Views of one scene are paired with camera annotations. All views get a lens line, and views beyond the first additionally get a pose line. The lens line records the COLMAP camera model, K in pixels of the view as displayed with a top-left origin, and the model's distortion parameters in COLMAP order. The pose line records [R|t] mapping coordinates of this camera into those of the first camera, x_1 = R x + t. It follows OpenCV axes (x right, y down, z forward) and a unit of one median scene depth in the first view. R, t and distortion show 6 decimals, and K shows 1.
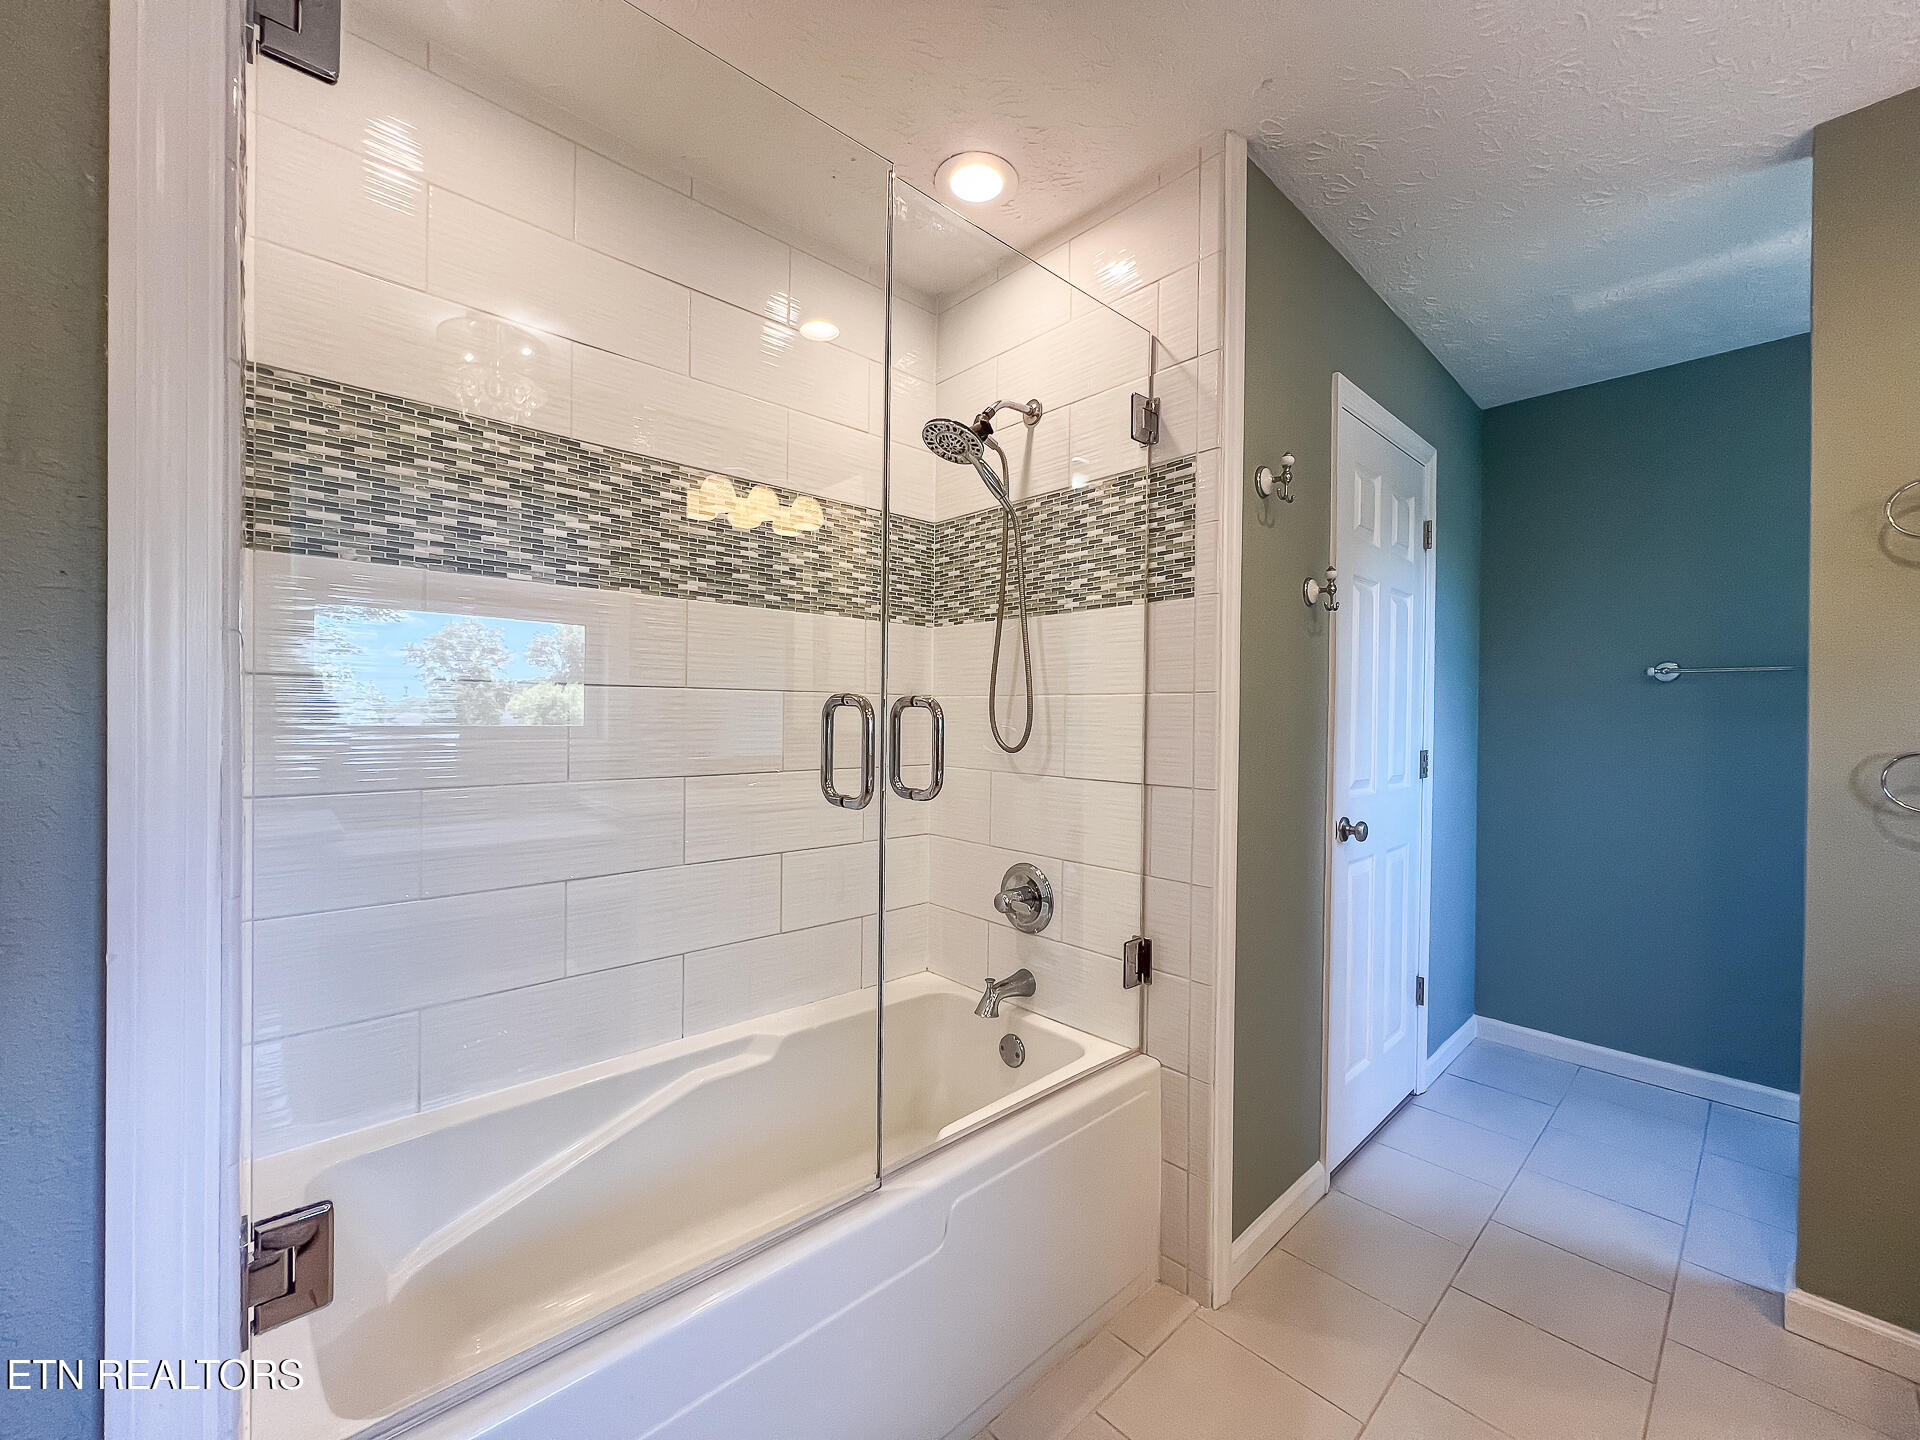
lens RADIAL K [[767.9, 0, 951.4], [0, 767.9, 720.7], [0, 0, 1]] dist [-0.001225, -0.000258]
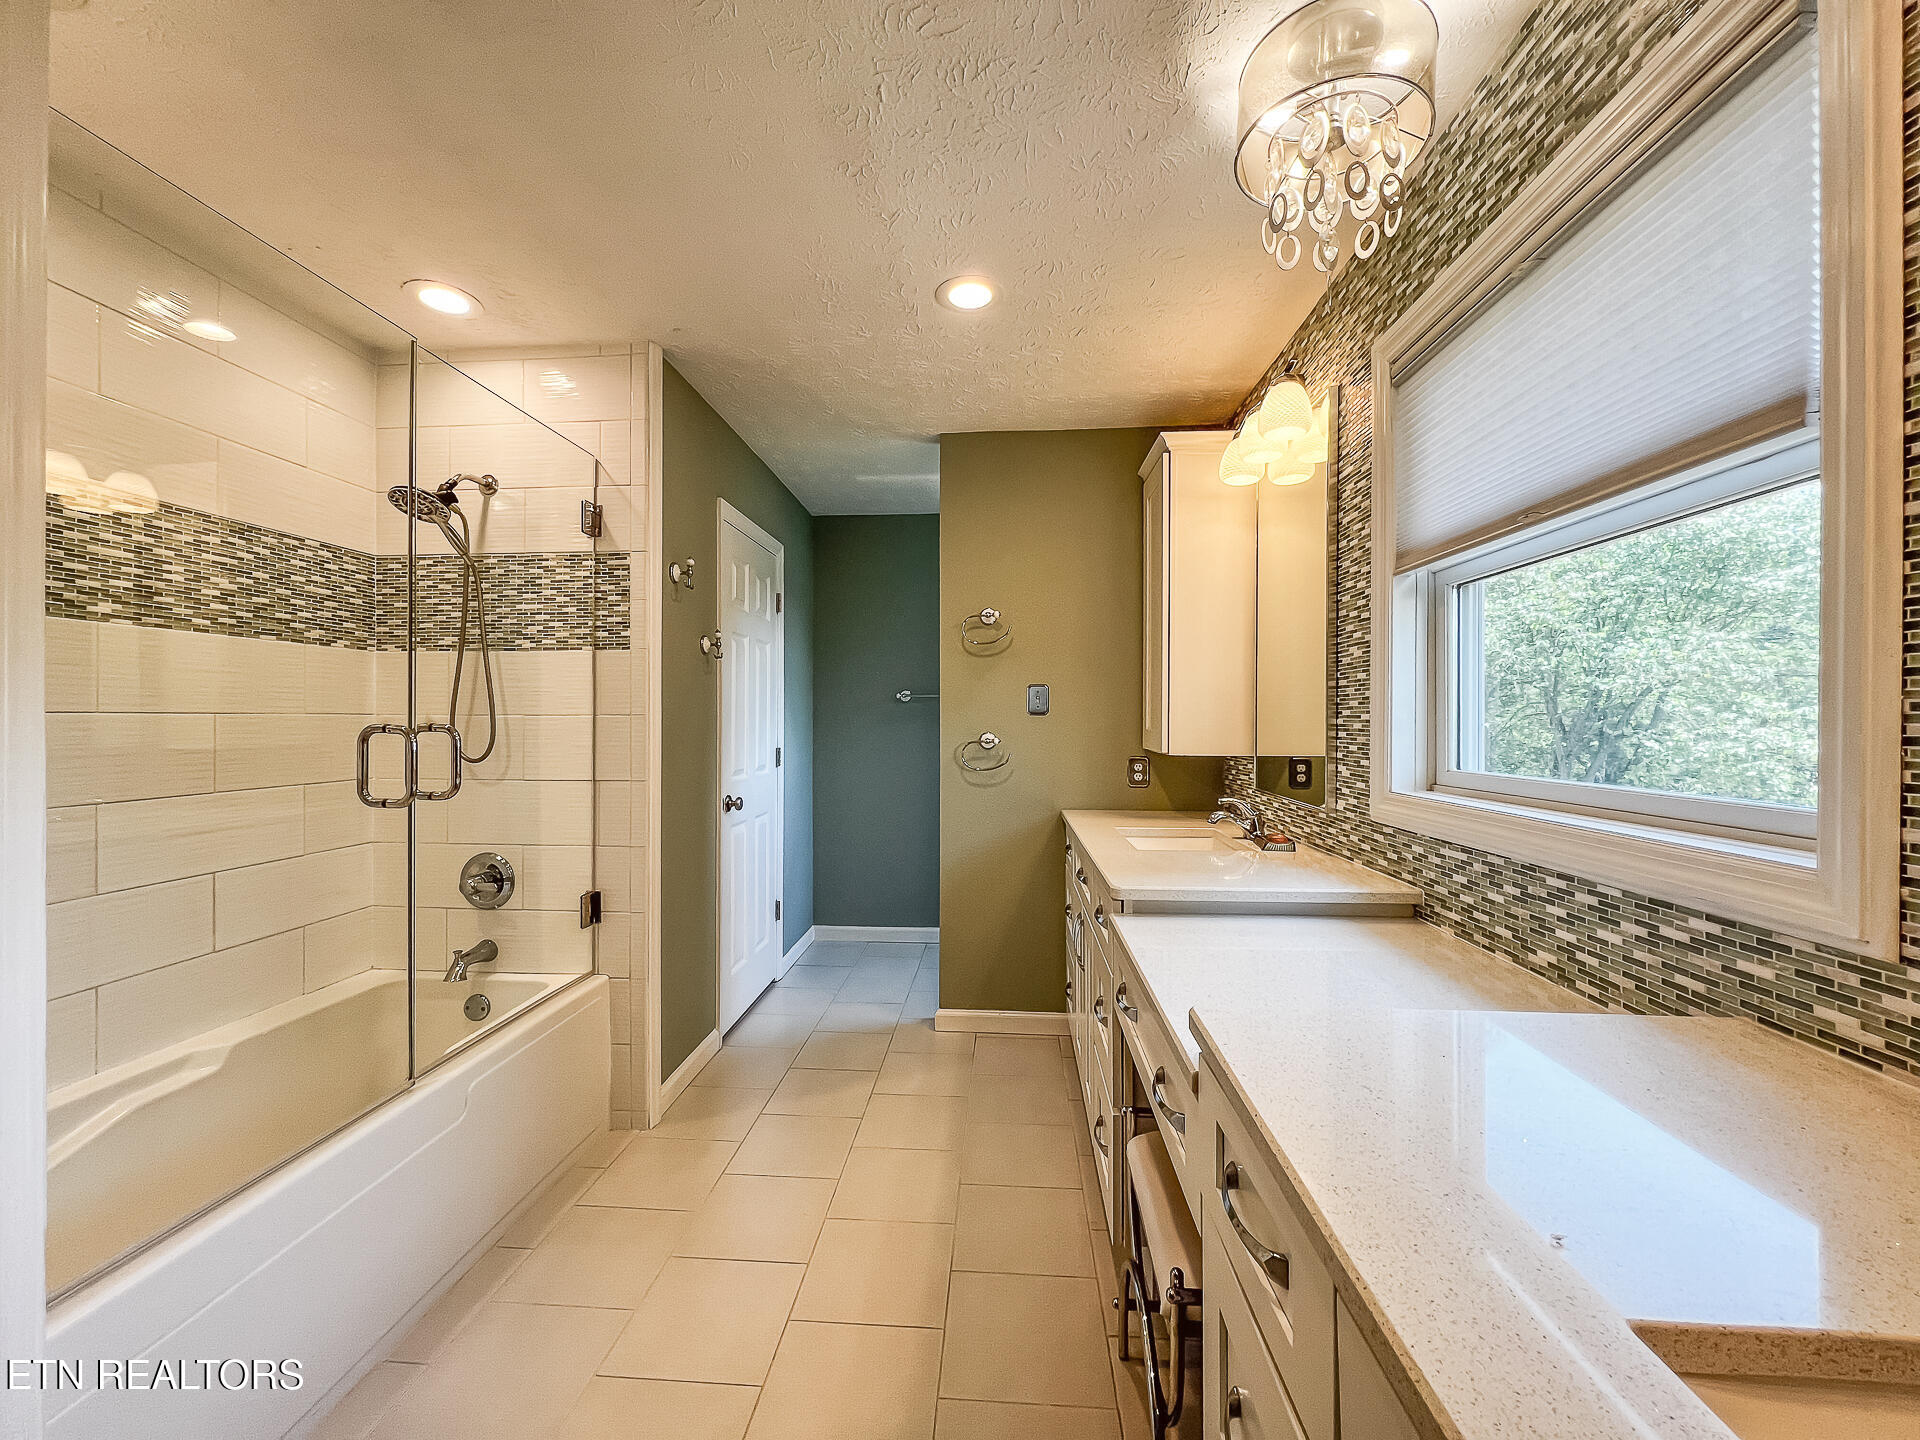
lens RADIAL K [[769.4, 0, 951.5], [0, 769.4, 715.3], [0, 0, 1]] dist [-0.001552, -0.000349]
pose [[0.730362, -0.007995, 0.683014, -0.209471], [0.012906, 0.999915, -0.002096, -0.022321], [-0.682939, 0.010346, 0.730403, -0.427746]]
